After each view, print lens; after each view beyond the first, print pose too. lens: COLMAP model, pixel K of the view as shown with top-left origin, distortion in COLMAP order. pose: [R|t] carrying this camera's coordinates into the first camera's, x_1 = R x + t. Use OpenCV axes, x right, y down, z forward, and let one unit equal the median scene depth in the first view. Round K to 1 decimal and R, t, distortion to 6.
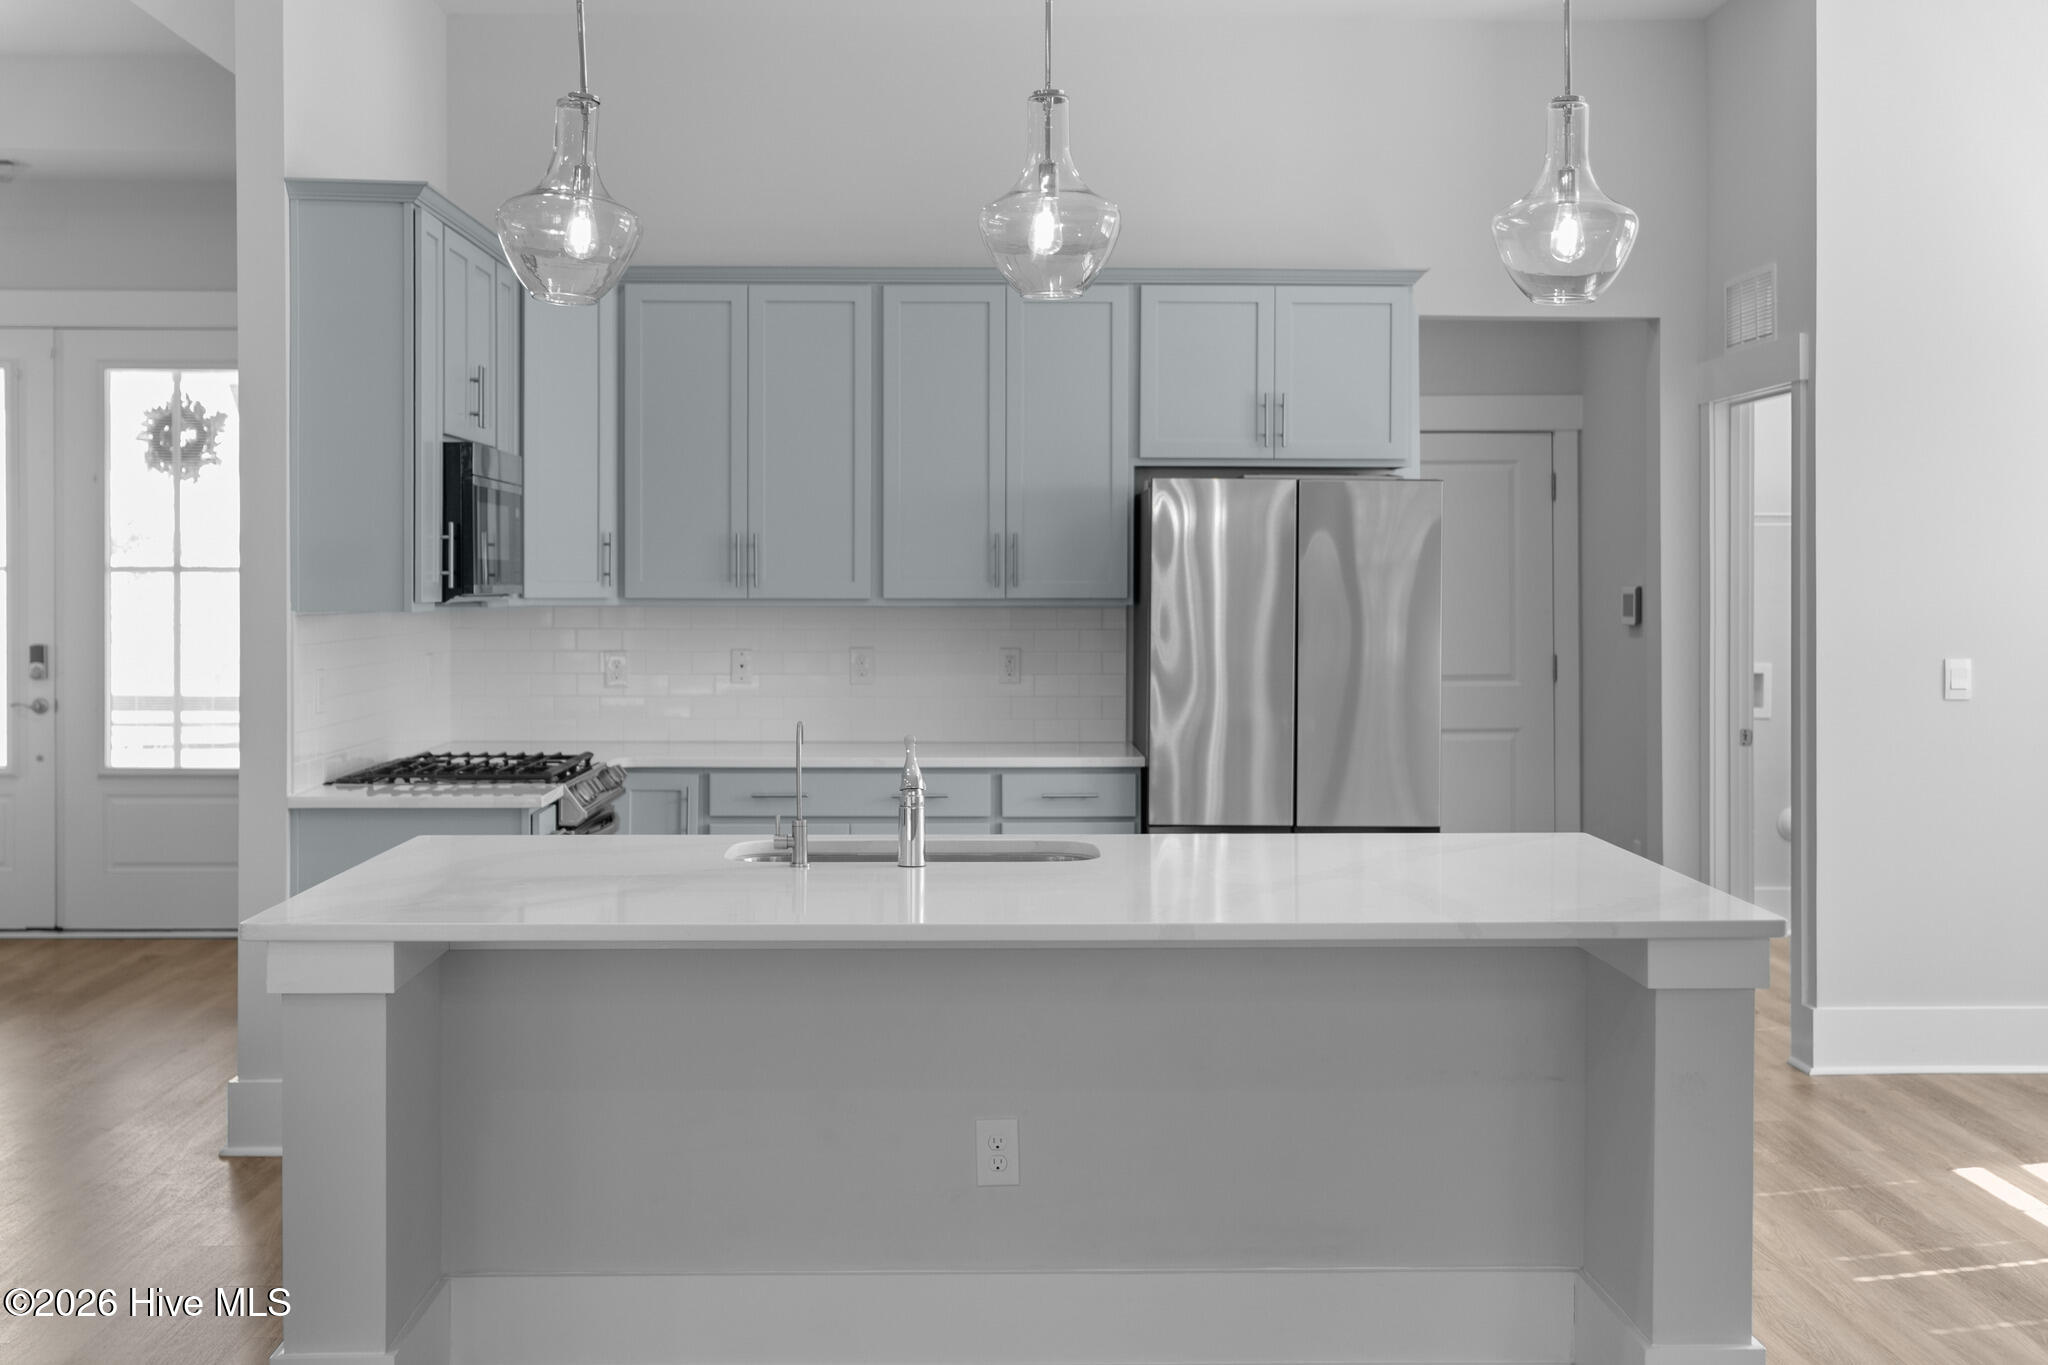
lens RADIAL K [[2436.7, 0, 1066.9], [0, 2436.7, 615.8], [0, 0, 1]] dist [0.004348, 0.001329]
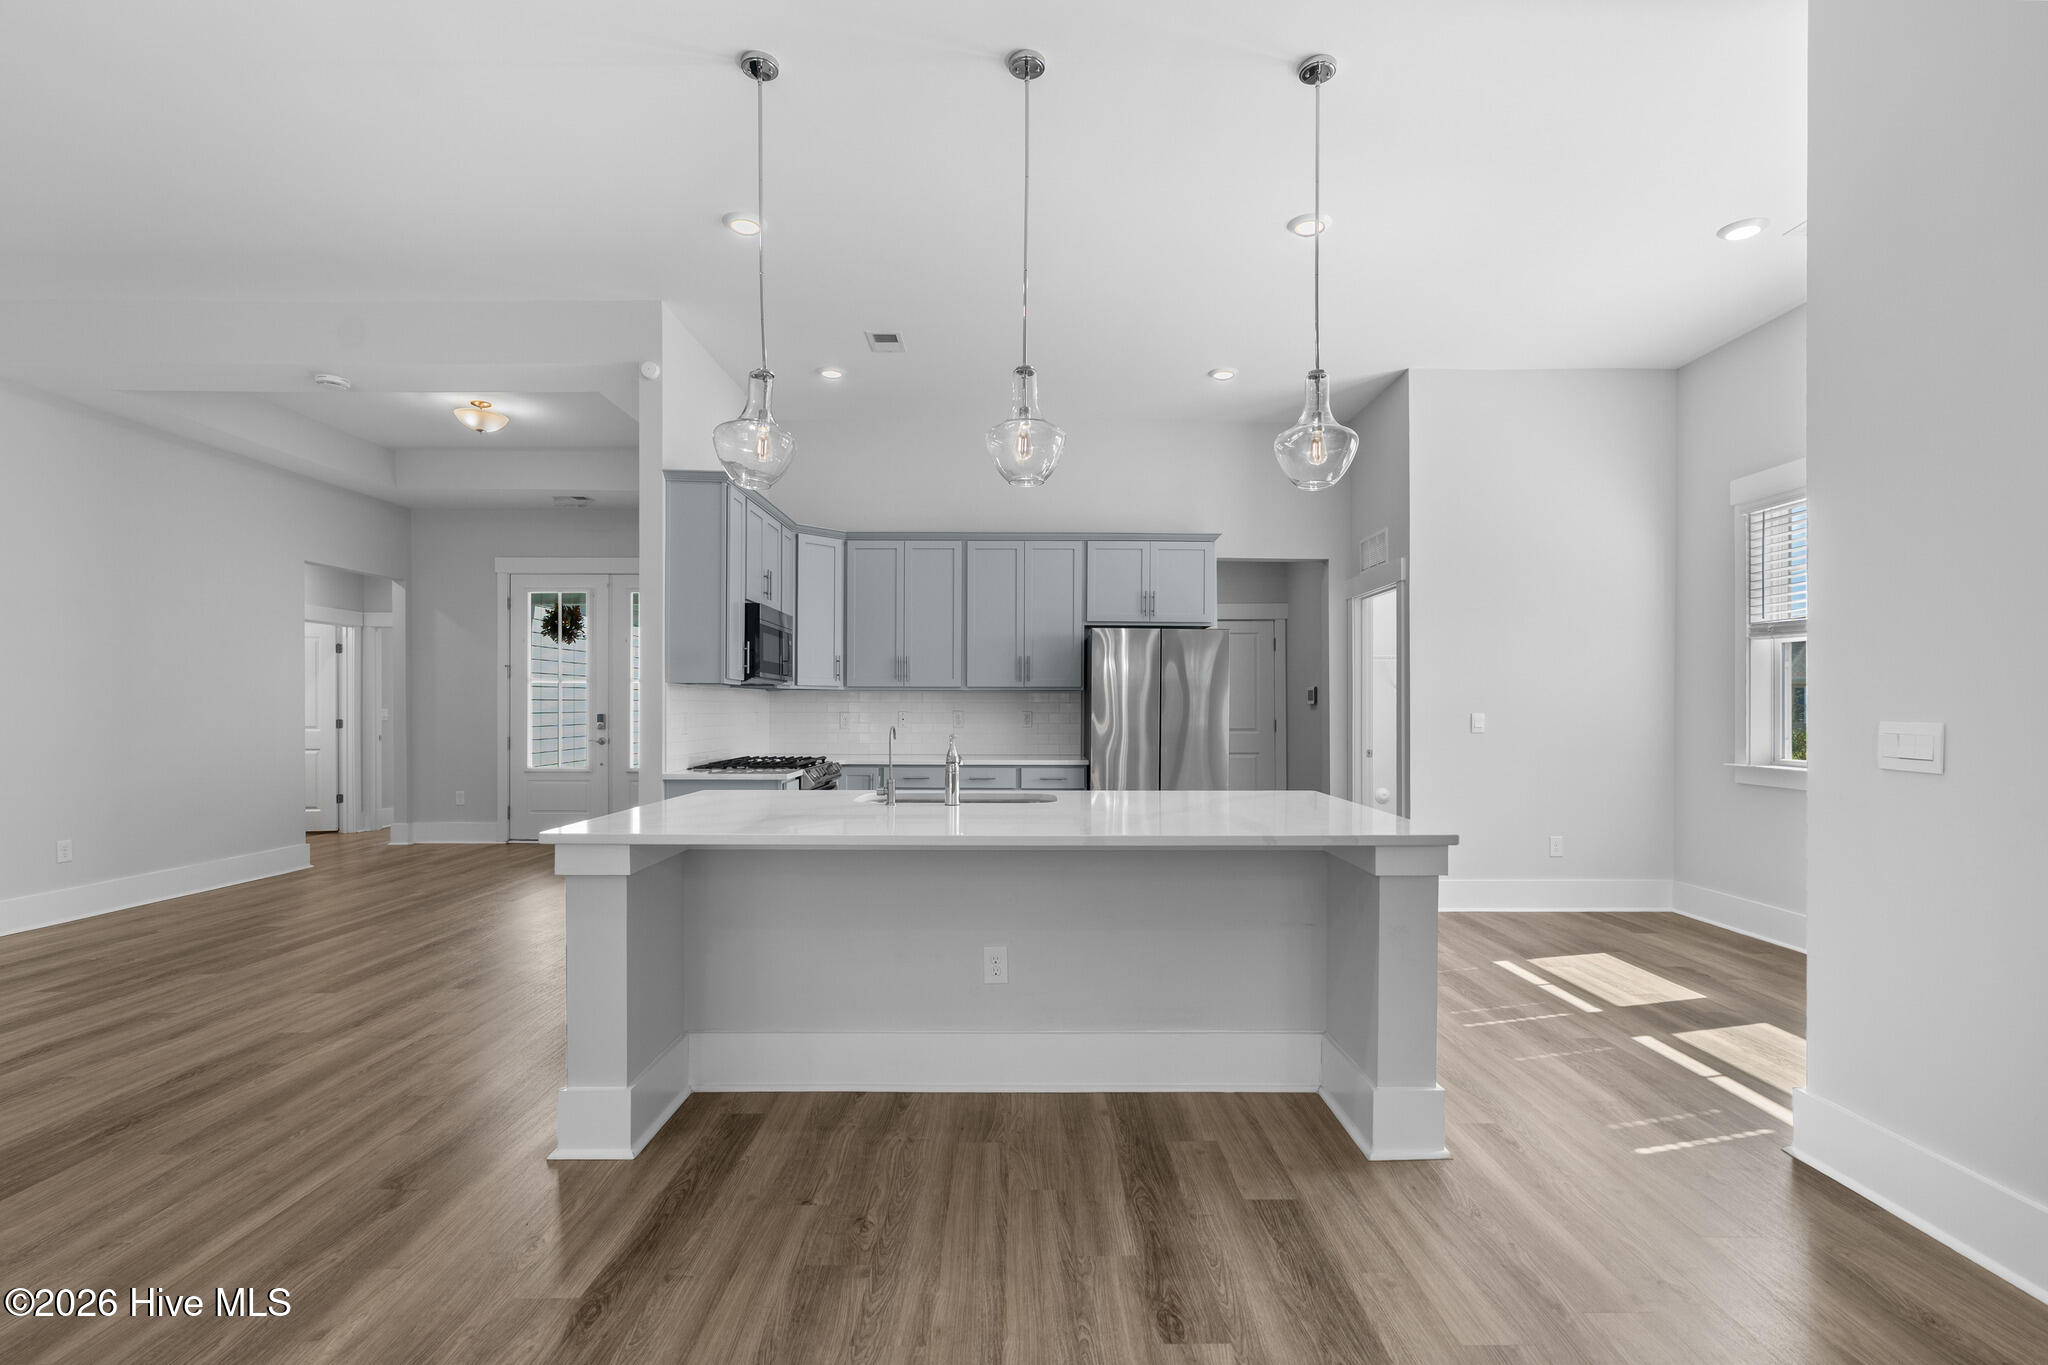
lens RADIAL K [[938.0, 0, 1043.8], [0, 938.0, 718.7], [0, 0, 1]] dist [-0.002718, 0.000191]
pose [[0.999670, 0.000369, -0.025682, 0.013739], [-0.000469, 0.999992, -0.003888, 0.024820], [0.025681, 0.003899, 0.999663, 0.181278]]
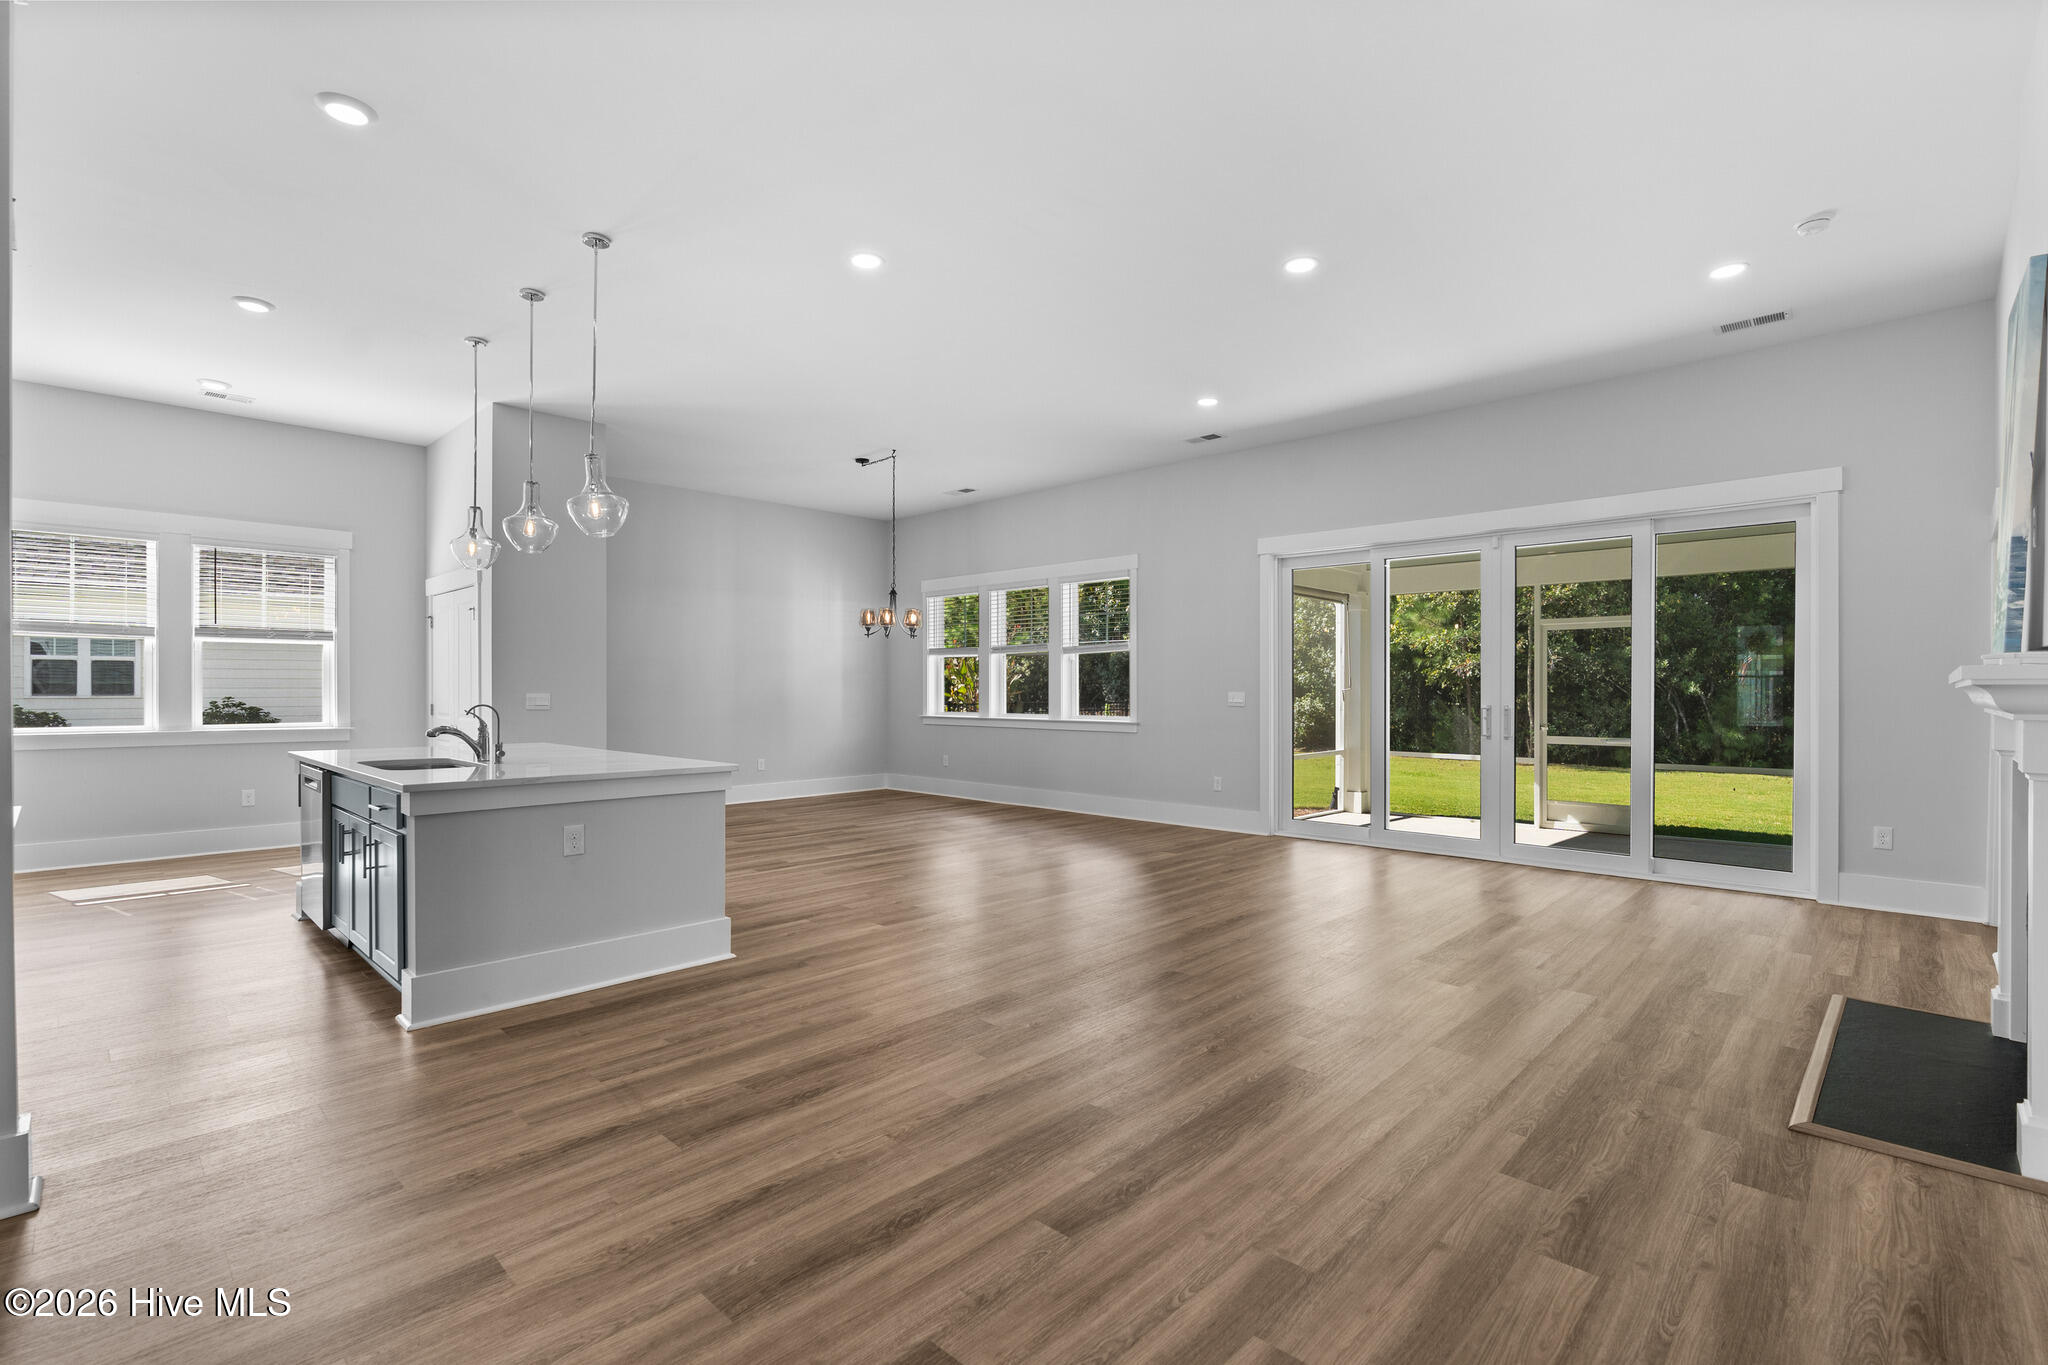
lens RADIAL K [[934.4, 0, 1024.0], [0, 934.4, 682.5], [0, 0, 1]] dist [-0.001810, 0.000152]
pose [[-0.690632, 0.001056, 0.723205, -0.702639], [0.008685, 0.999939, 0.006834, 0.013474], [-0.723154, 0.011001, -0.690599, 0.777135]]
